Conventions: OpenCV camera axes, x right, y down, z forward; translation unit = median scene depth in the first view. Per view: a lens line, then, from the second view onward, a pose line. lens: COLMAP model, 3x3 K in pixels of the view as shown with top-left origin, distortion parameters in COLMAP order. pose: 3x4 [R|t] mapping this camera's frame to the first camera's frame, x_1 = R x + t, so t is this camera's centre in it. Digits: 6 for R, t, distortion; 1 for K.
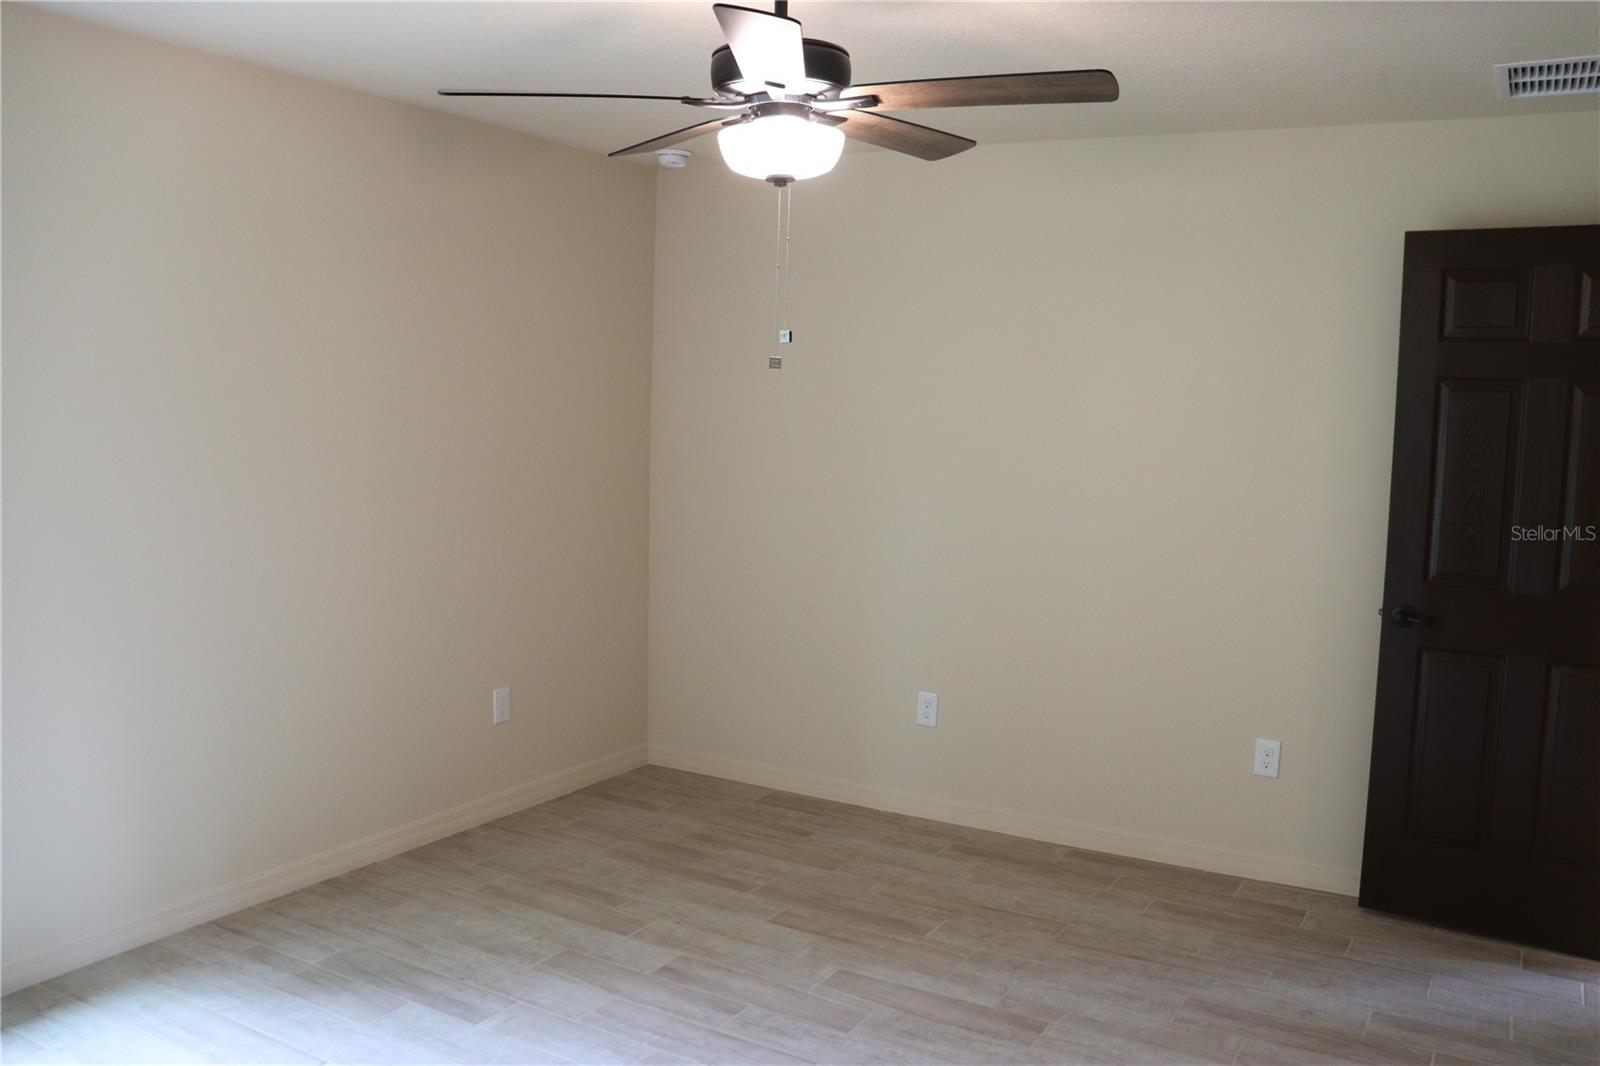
lens RADIAL K [[1282.7, 0, 800.0], [0, 1282.7, 533.0], [0, 0, 1]] dist [-0.168667, 0.143569]
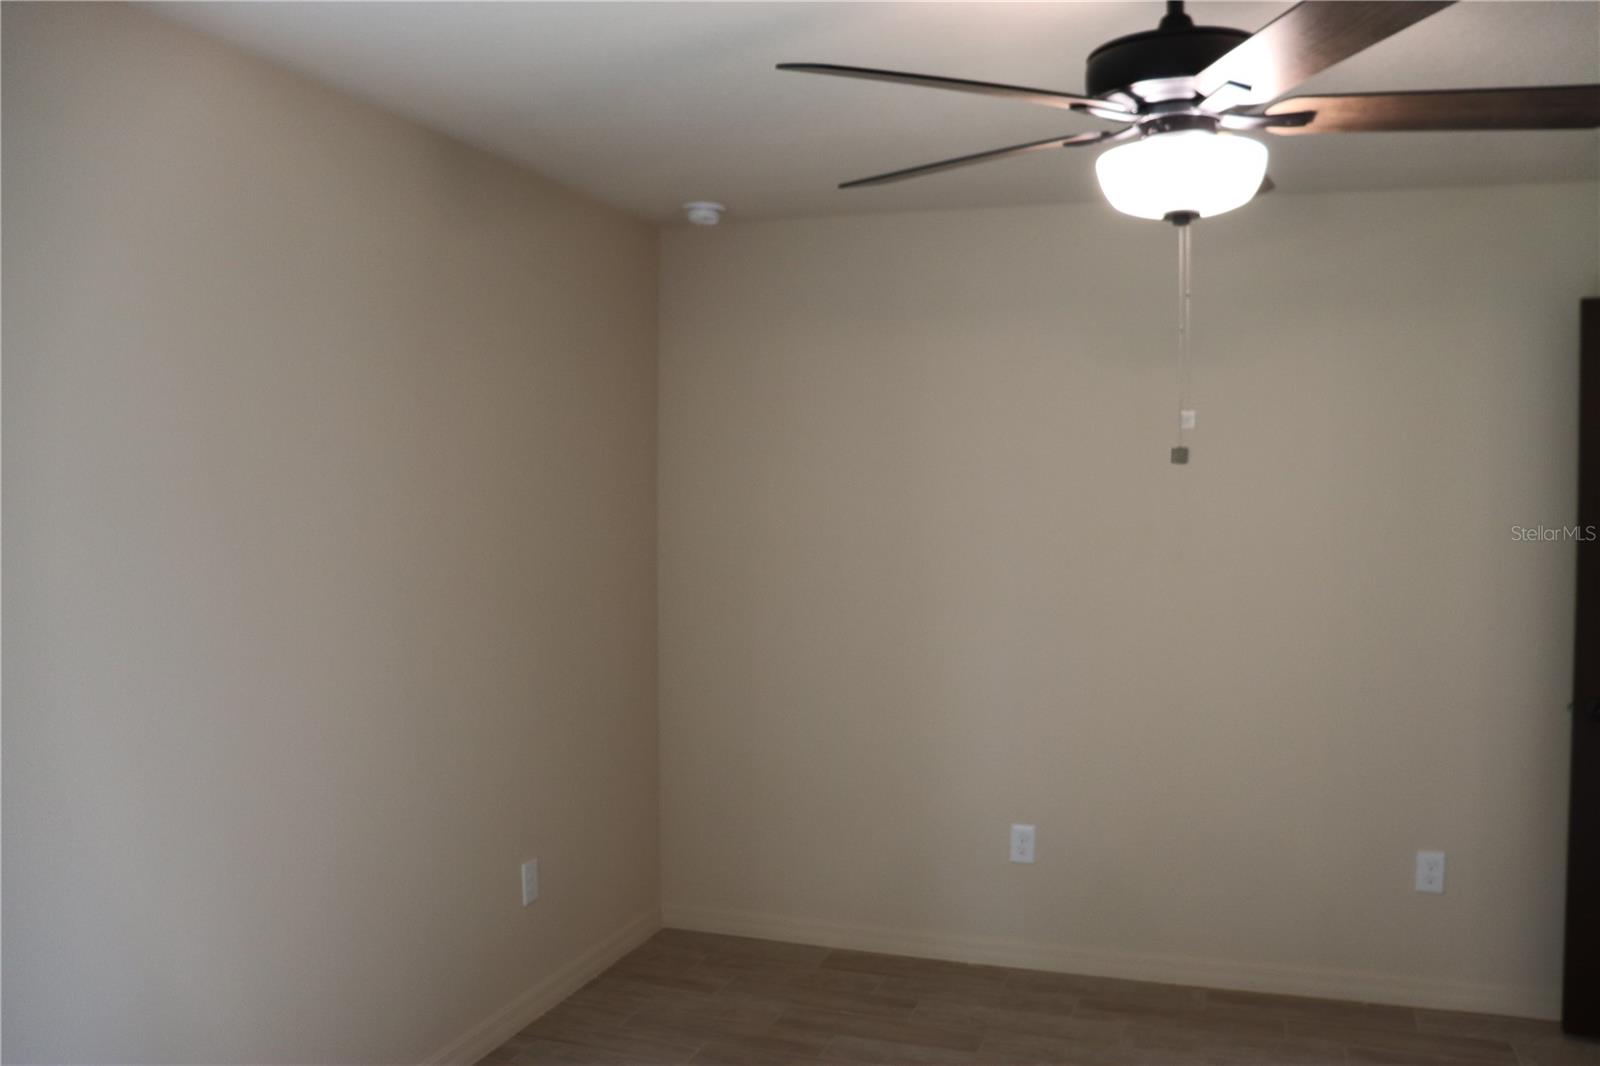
lens RADIAL K [[1282.7, 0, 800.0], [0, 1282.7, 533.0], [0, 0, 1]] dist [-0.168667, 0.143569]
pose [[0.979694, -0.029389, 0.198332, -0.233080], [0.042621, 0.997117, -0.062780, -0.028333], [-0.195915, 0.069958, 0.978122, 0.182687]]
